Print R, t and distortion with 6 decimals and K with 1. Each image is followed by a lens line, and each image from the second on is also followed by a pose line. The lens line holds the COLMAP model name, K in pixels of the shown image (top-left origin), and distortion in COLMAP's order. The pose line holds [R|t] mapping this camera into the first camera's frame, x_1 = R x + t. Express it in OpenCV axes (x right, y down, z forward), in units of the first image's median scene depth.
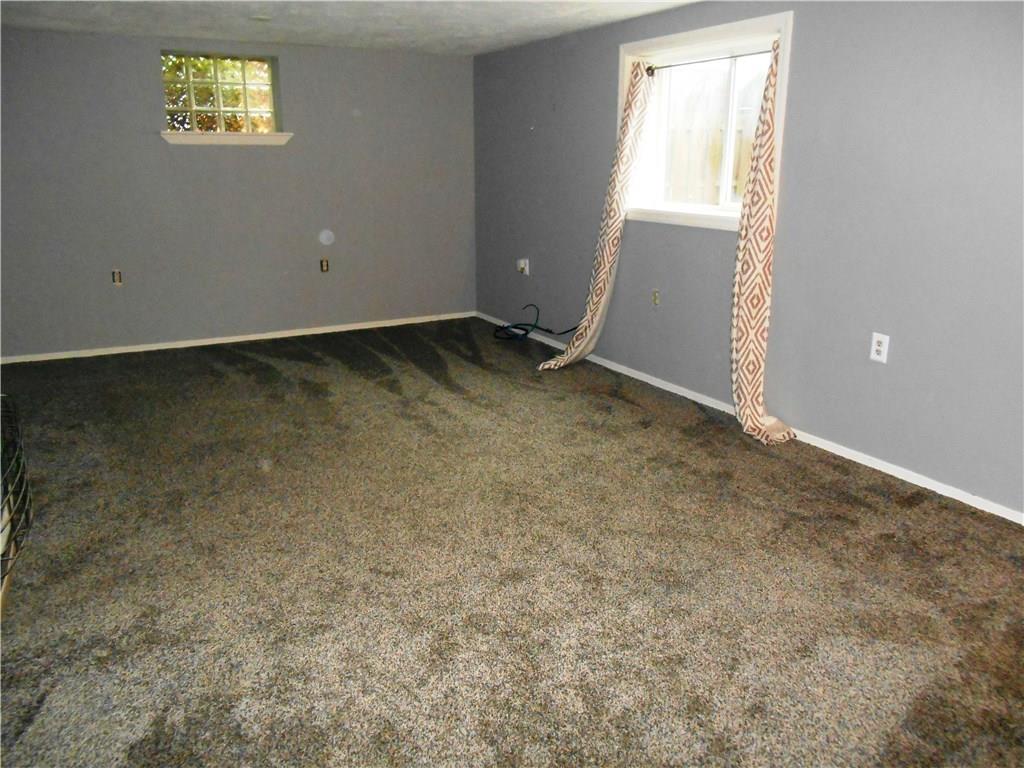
lens RADIAL K [[792.9, 0, 512.0], [0, 792.9, 384.0], [0, 0, 1]] dist [-0.033626, 0.010494]
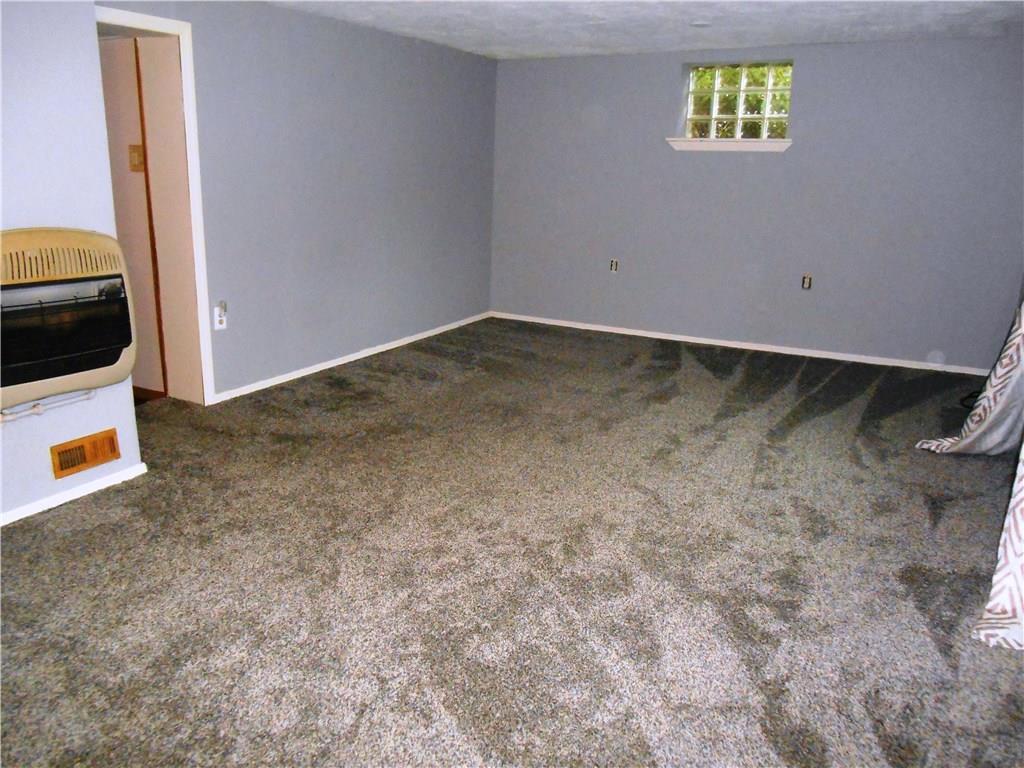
lens RADIAL K [[792.9, 0, 512.0], [0, 792.9, 384.0], [0, 0, 1]] dist [-0.033626, 0.010494]
pose [[0.537858, 0.228694, -0.811423, 0.473965], [-0.243588, 0.963607, 0.110122, -0.073224], [0.807077, 0.138423, 0.573991, 0.290842]]
